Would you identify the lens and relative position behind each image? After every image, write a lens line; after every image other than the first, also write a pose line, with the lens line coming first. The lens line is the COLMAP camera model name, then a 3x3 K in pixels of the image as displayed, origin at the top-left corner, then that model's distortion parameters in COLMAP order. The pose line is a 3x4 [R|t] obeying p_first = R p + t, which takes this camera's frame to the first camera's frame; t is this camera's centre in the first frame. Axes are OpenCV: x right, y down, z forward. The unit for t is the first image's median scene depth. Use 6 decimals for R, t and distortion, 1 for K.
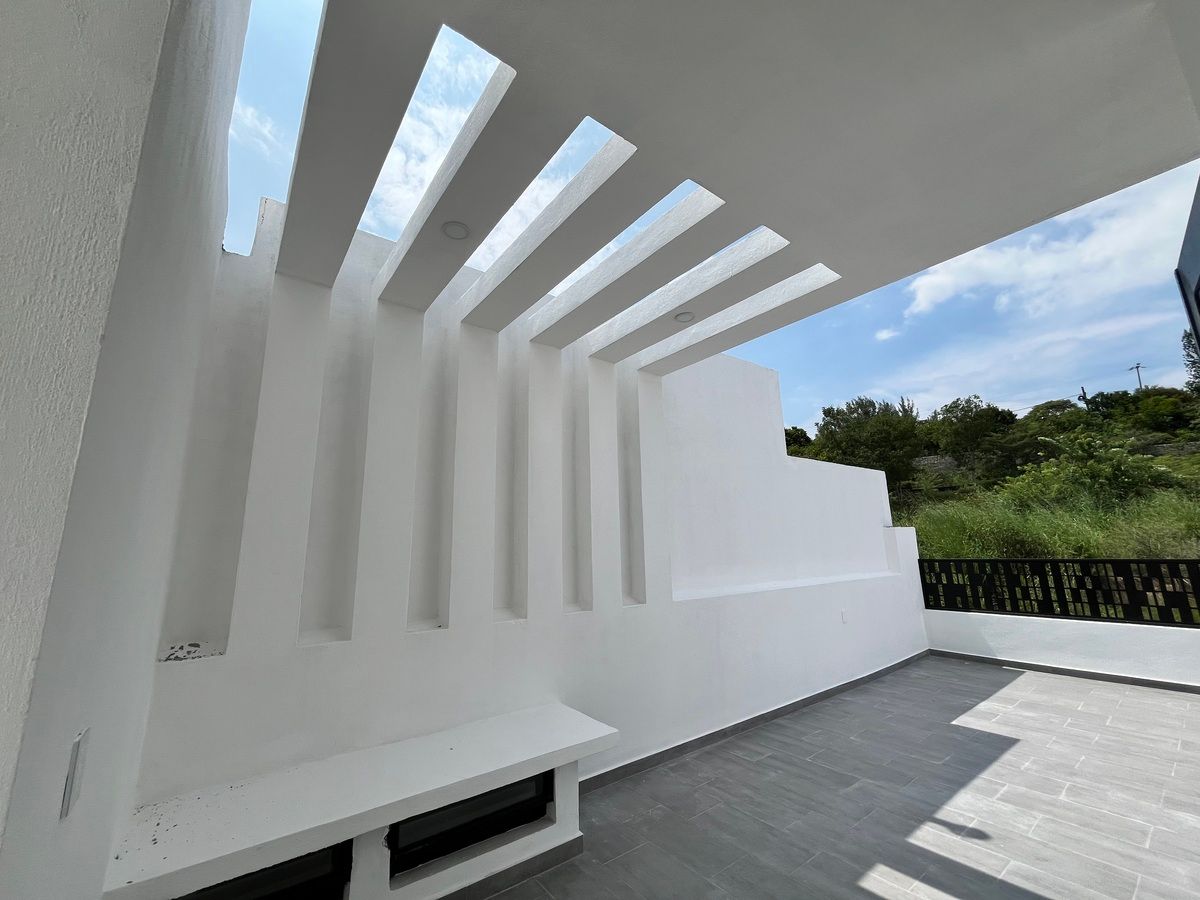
lens RADIAL K [[485.3, 0, 599.4], [0, 485.3, 445.0], [0, 0, 1]] dist [-0.001810, 0.000452]
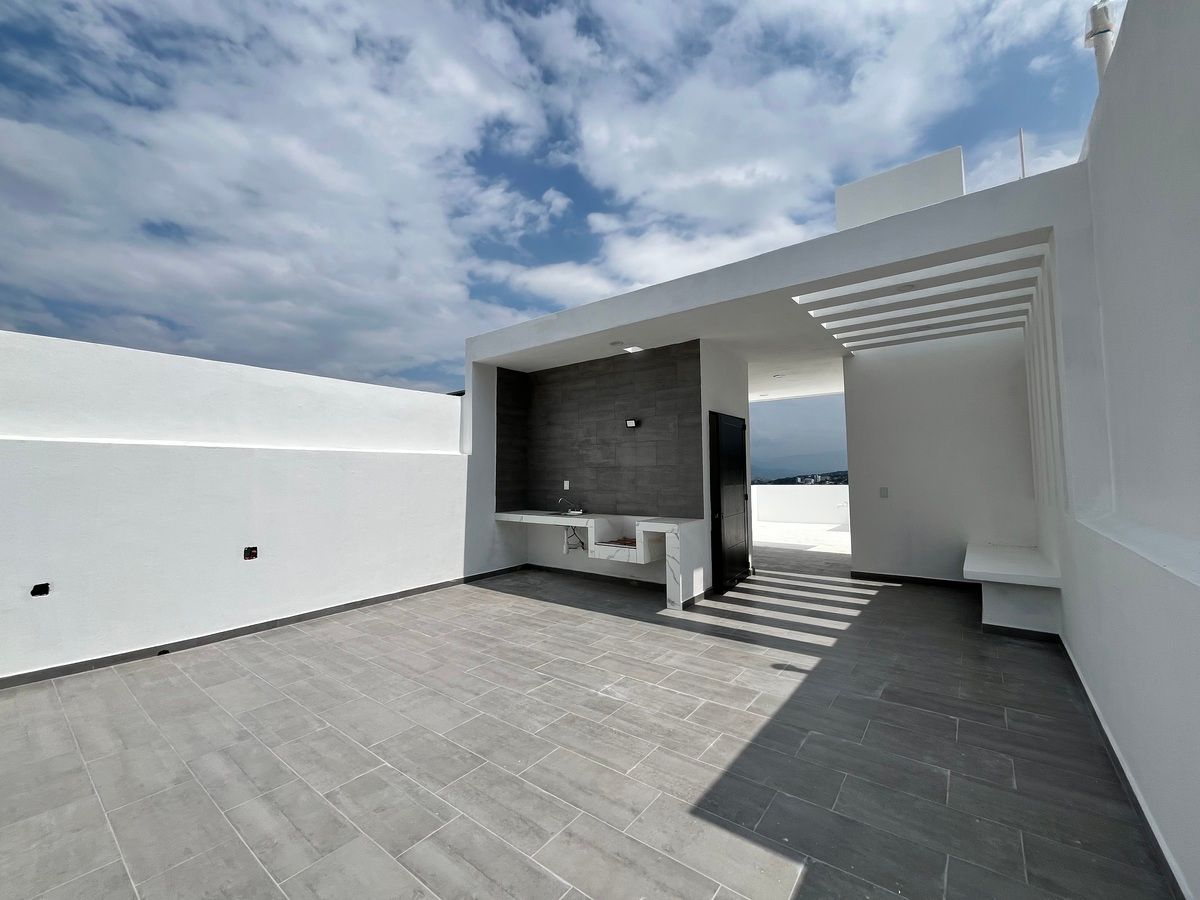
lens RADIAL K [[488.8, 0, 598.3], [0, 488.8, 428.0], [0, 0, 1]] dist [-0.002329, -0.000440]
pose [[-0.967541, 0.007856, -0.252594, 1.397772], [0.084360, 0.952224, -0.293517, 0.446139], [0.238220, -0.305298, -0.921978, 2.039544]]
